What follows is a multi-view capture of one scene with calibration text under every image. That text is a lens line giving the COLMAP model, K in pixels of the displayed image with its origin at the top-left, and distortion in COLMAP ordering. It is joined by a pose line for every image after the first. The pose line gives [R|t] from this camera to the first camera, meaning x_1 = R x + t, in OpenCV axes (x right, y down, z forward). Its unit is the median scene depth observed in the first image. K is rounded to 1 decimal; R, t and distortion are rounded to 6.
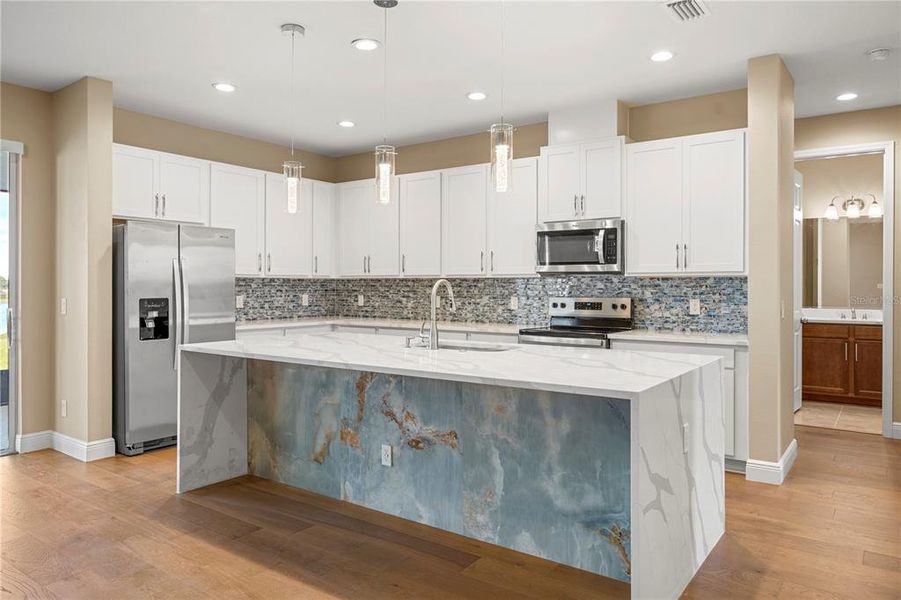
lens RADIAL K [[620.8, 0, 450.4], [0, 620.8, 286.2], [0, 0, 1]] dist [-0.003354, 0.001101]
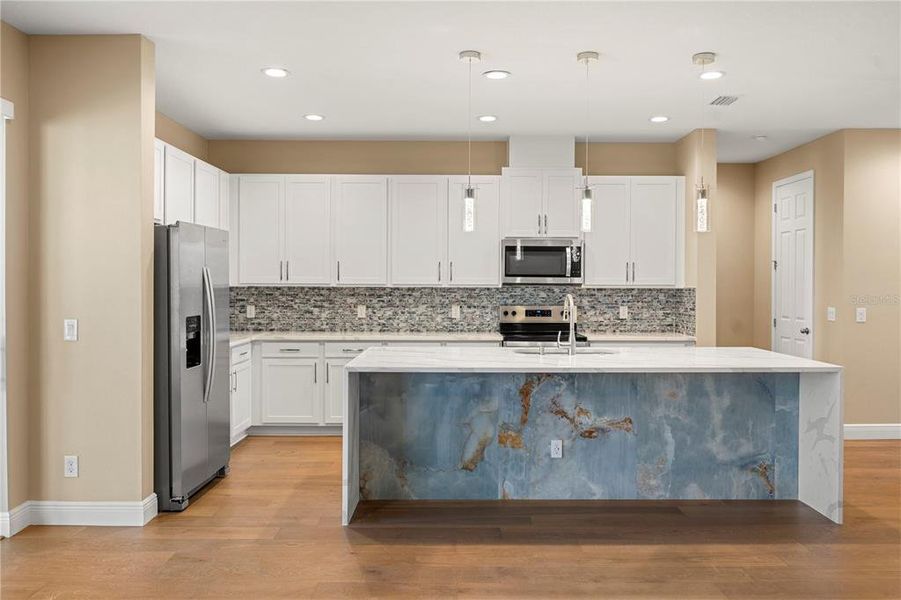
lens RADIAL K [[738.2, 0, 450.5], [0, 738.2, 300.0], [0, 0, 1]] dist [-0.002499, 0.001322]
pose [[0.802756, -0.010920, 0.596208, -0.758662], [-0.001906, 0.999780, 0.020878, -0.021332], [-0.596305, -0.017896, 0.802559, 0.020620]]
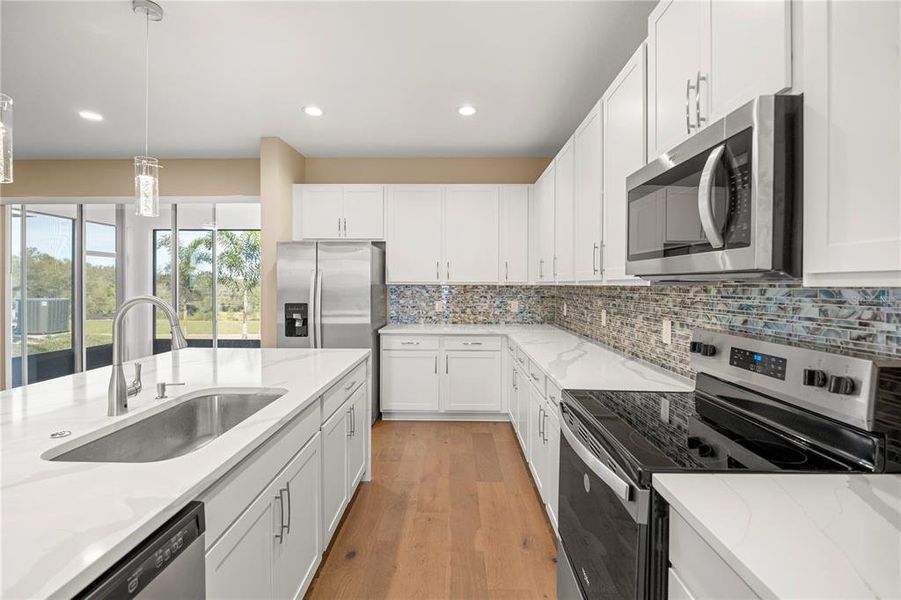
lens RADIAL K [[407.2, 0, 451.6], [0, 407.2, 287.1], [0, 0, 1]] dist [-0.000373, -0.000046]
pose [[0.576908, 0.004924, -0.816795, 0.342016], [-0.002919, 0.999988, 0.003967, -0.015669], [0.816804, 0.000096, 0.576915, 0.756121]]
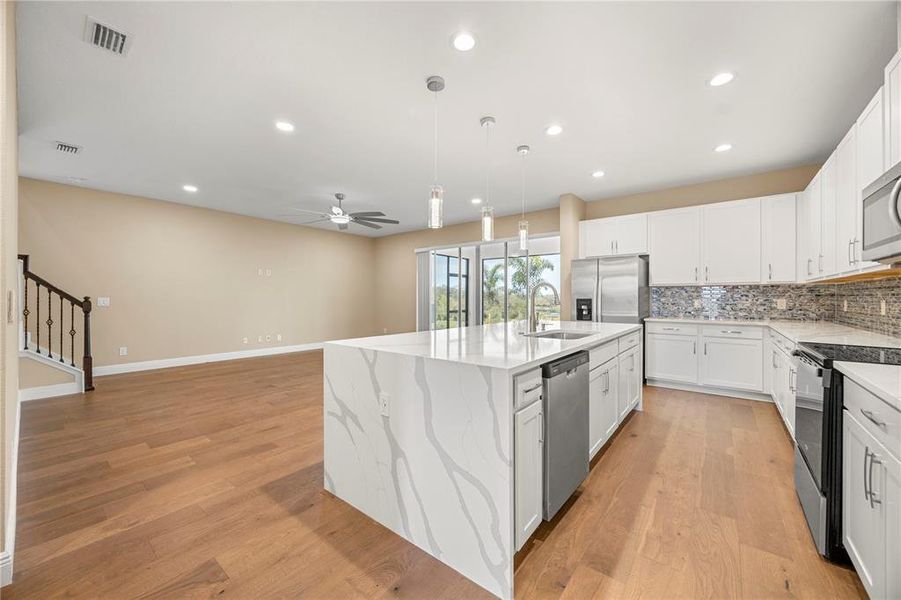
lens RADIAL K [[343.4, 0, 453.4], [0, 343.4, 299.9], [0, 0, 1]] dist [-0.001067, -0.000486]
pose [[-0.038250, 0.003300, -0.999263, 0.558945], [-0.001361, 0.999993, 0.003354, 0.019135], [0.999267, 0.001488, -0.038246, 0.617954]]
